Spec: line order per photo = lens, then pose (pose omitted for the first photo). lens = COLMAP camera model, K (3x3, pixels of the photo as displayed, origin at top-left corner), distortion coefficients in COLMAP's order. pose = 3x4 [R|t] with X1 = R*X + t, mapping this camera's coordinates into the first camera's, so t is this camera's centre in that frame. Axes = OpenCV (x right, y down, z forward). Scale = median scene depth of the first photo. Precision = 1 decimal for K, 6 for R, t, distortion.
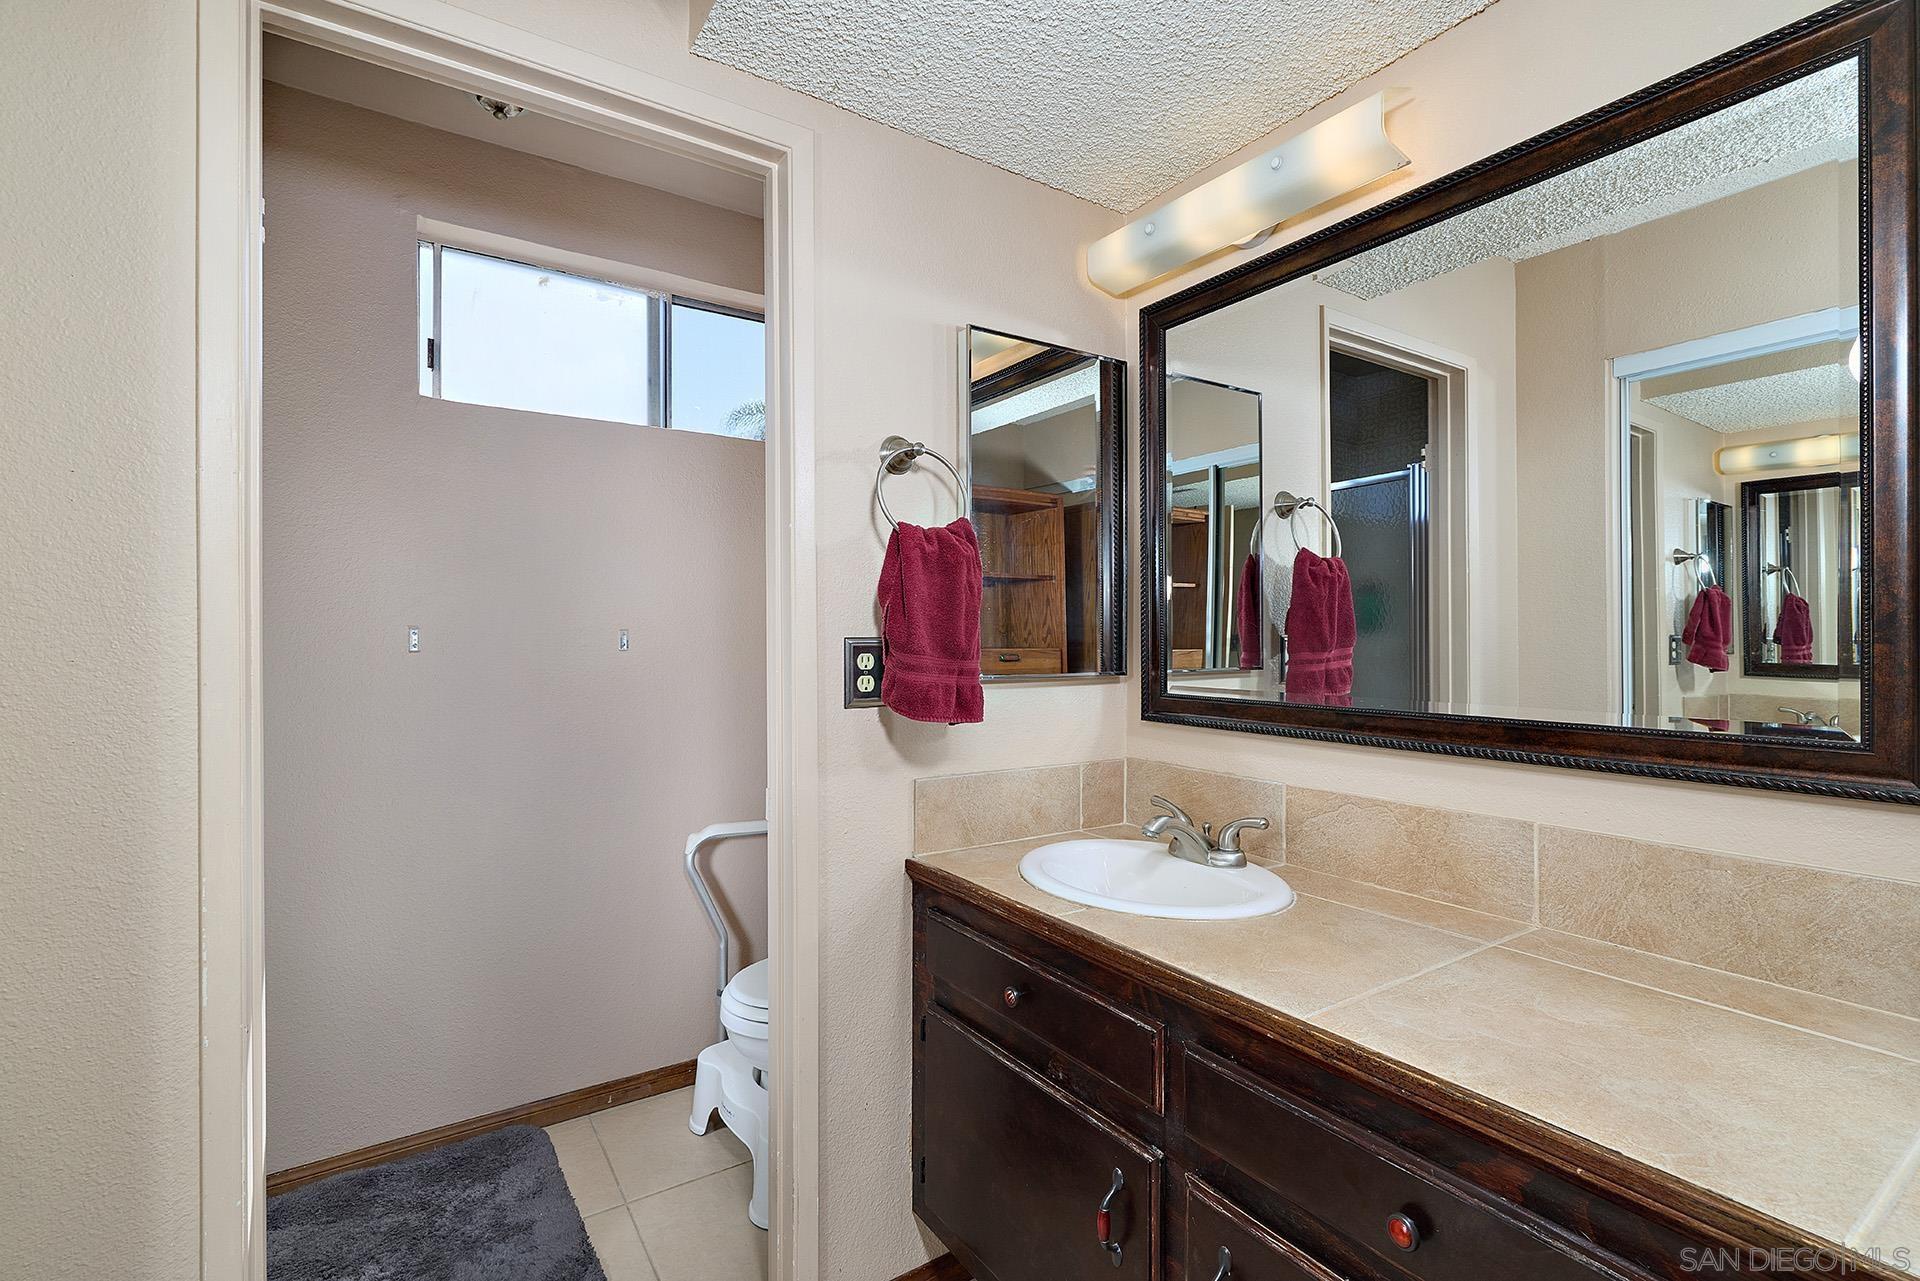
lens RADIAL K [[870.2, 0, 959.5], [0, 870.2, 632.7], [0, 0, 1]] dist [-0.001187, 0.000555]
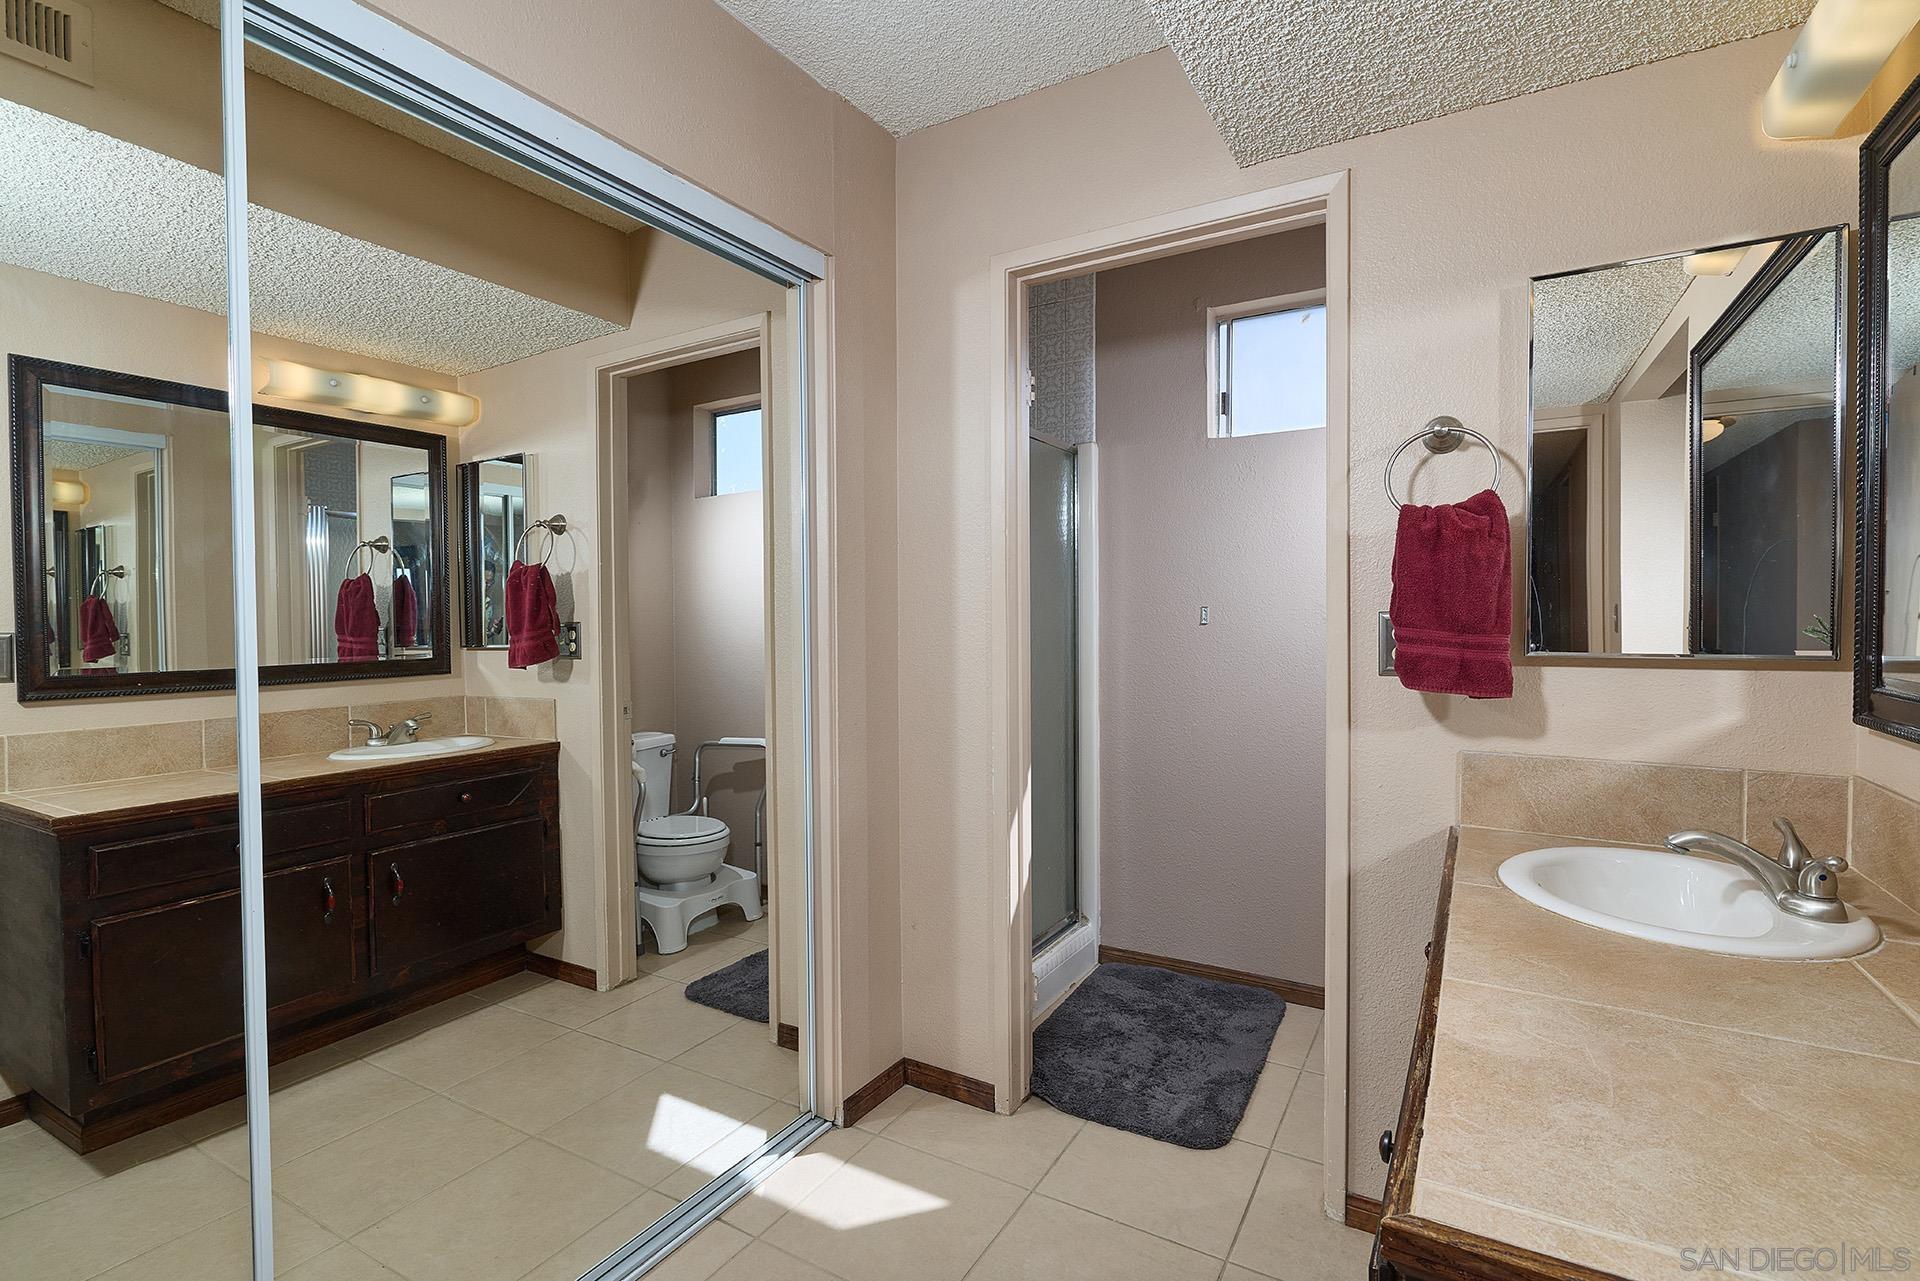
lens RADIAL K [[897.6, 0, 961.5], [0, 897.6, 636.5], [0, 0, 1]] dist [-0.001873, -0.000251]
pose [[0.443653, 0.020182, -0.895972, 0.613366], [0.007405, 0.999630, 0.026183, 0.002931], [0.896168, -0.018251, 0.443339, 0.011496]]
